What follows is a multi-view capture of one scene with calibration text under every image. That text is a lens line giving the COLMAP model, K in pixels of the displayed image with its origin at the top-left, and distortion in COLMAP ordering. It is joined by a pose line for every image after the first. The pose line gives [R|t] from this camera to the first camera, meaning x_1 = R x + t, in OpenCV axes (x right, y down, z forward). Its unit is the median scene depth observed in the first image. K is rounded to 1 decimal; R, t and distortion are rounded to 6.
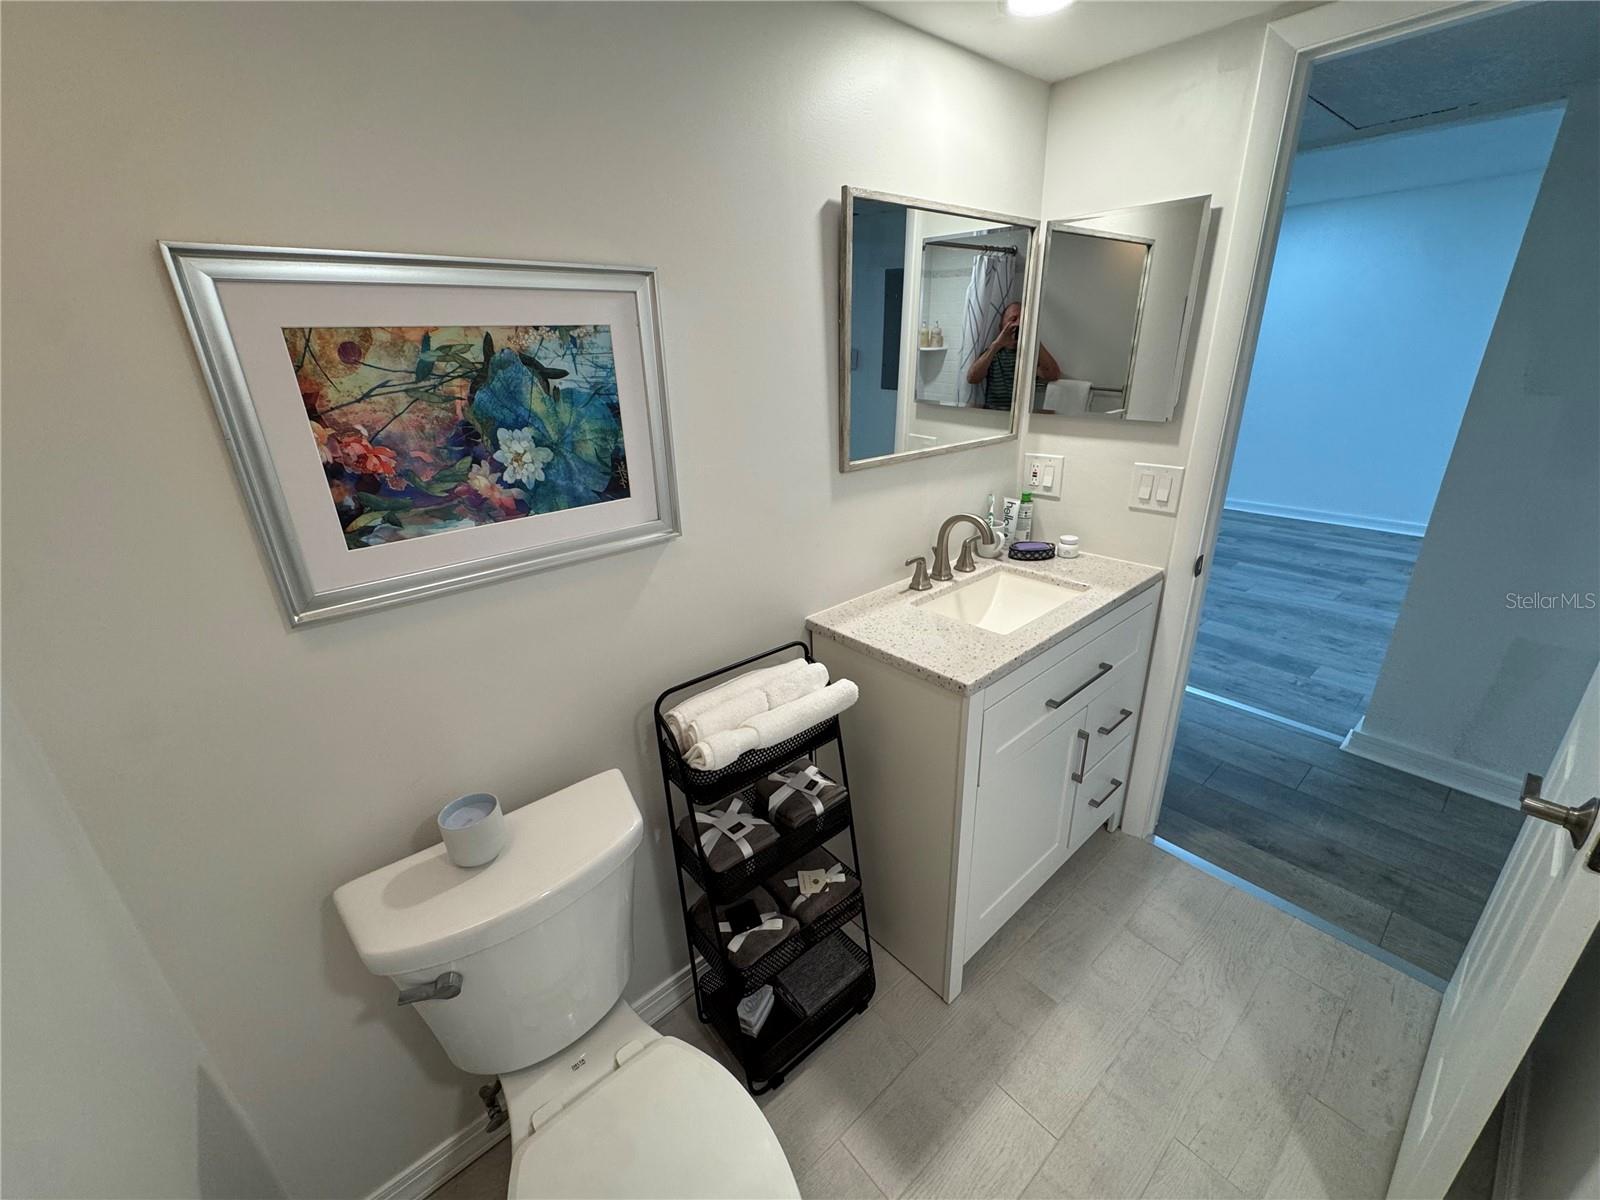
lens RADIAL K [[641.4, 0, 799.5], [0, 641.4, 599.1], [0, 0, 1]] dist [-0.005029, 0.000552]
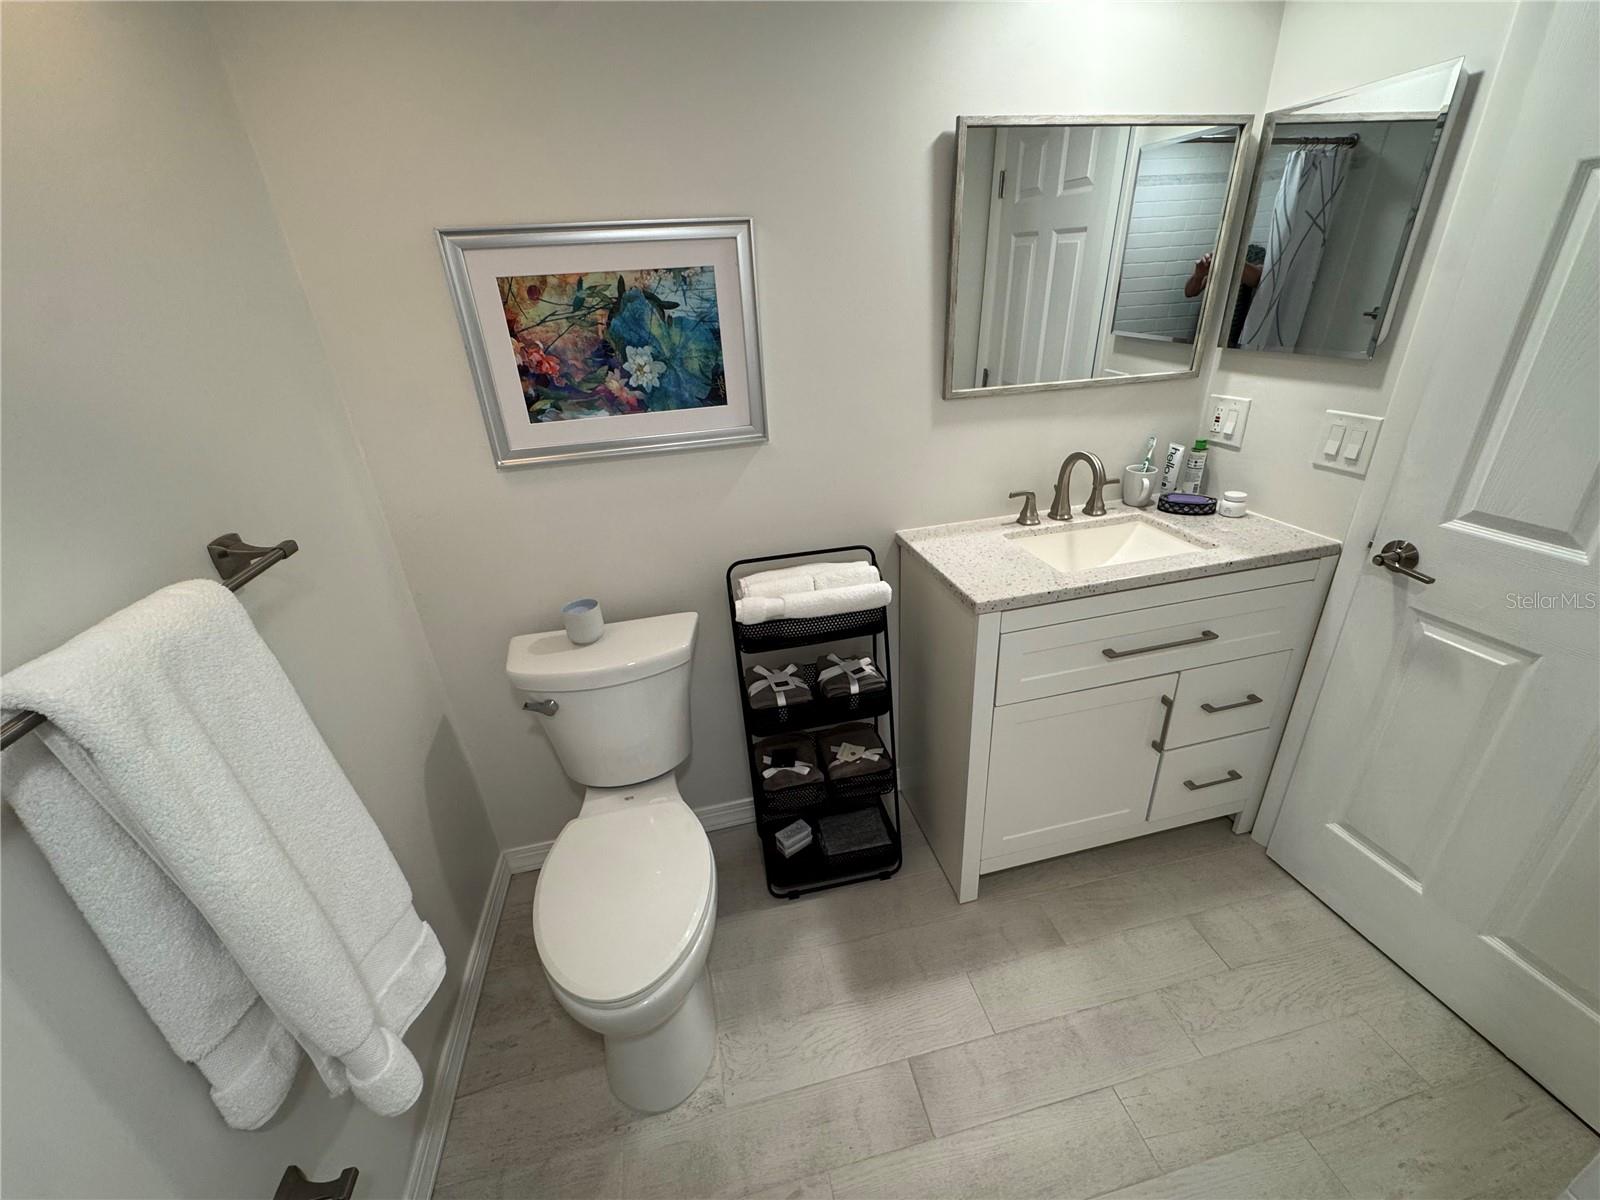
lens RADIAL K [[641.4, 0, 799.5], [0, 641.4, 599.1], [0, 0, 1]] dist [-0.005029, 0.000552]
pose [[0.880895, 0.187624, -0.434536, 0.438617], [-0.147887, 0.981216, 0.123872, 0.036916], [0.449615, -0.044856, 0.892095, -0.084133]]
